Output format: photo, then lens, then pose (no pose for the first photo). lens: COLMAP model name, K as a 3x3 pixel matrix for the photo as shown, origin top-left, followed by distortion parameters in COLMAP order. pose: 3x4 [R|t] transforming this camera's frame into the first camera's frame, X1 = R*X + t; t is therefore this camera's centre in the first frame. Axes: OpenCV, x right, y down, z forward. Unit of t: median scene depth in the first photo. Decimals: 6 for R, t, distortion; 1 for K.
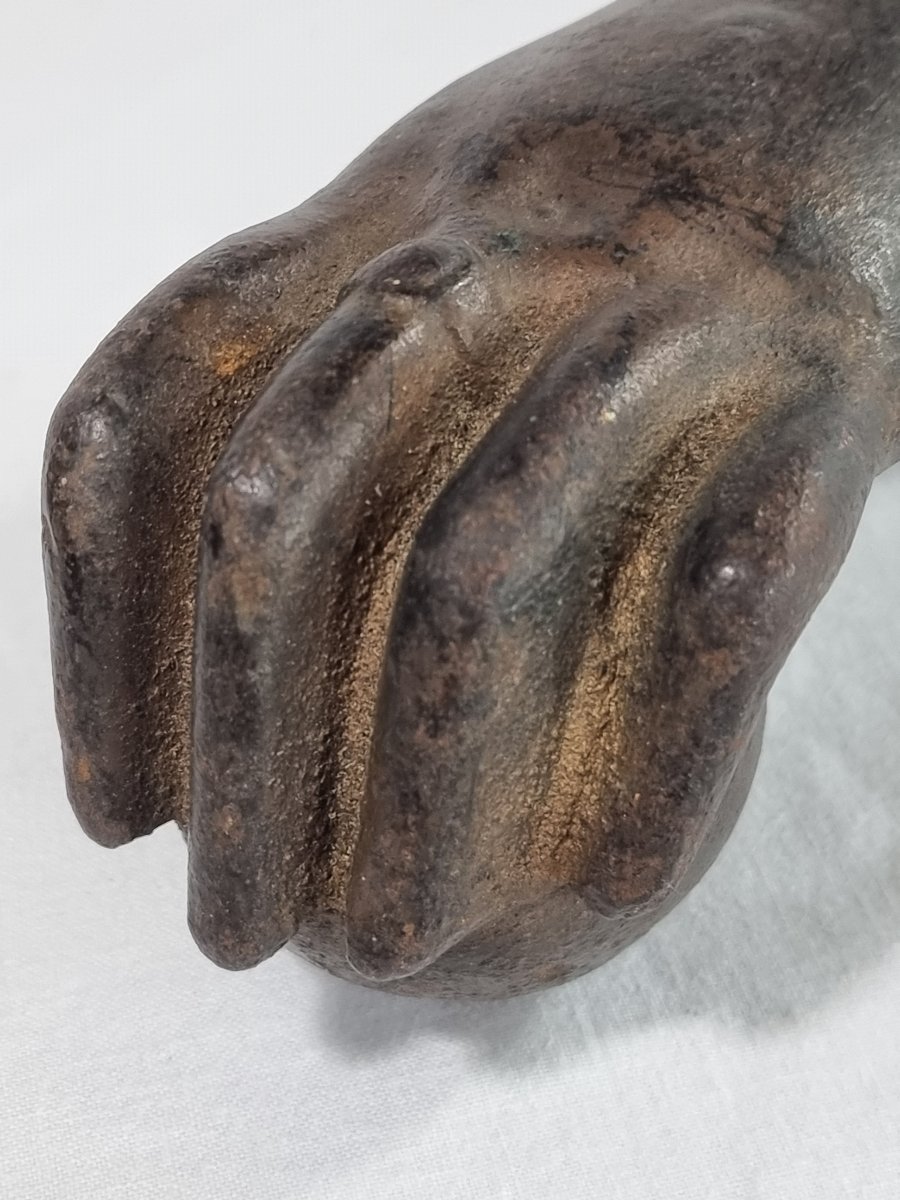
lens RADIAL K [[2619.2, 0, 449.9], [0, 2619.2, 599.7], [0, 0, 1]] dist [-0.025894, 0.000000]
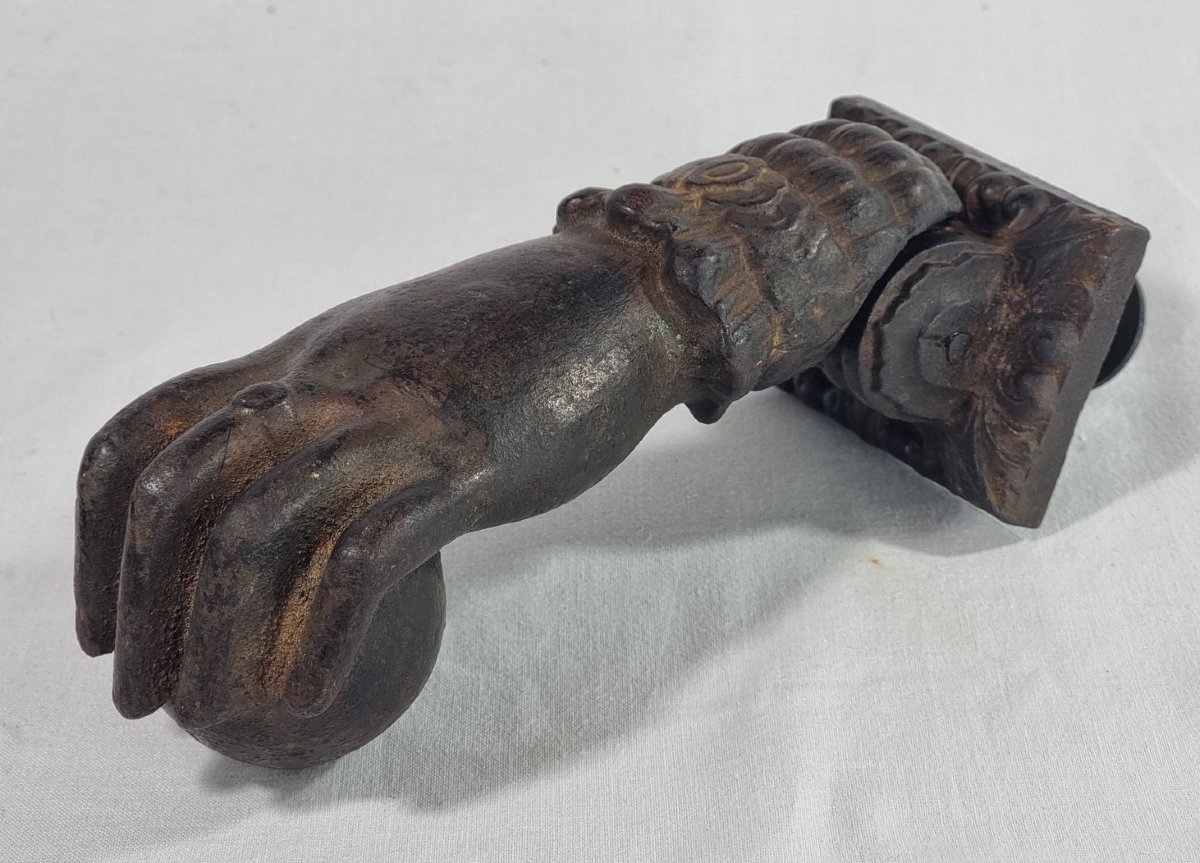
lens RADIAL K [[2622.8, 0, 601.0], [0, 2622.8, 431.8], [0, 0, 1]] dist [-0.047706, 0.000000]
pose [[0.978954, 0.123775, -0.162264, 0.613825], [-0.138663, 0.986784, -0.083850, 0.040701], [0.149741, 0.104585, 0.983178, -1.041768]]
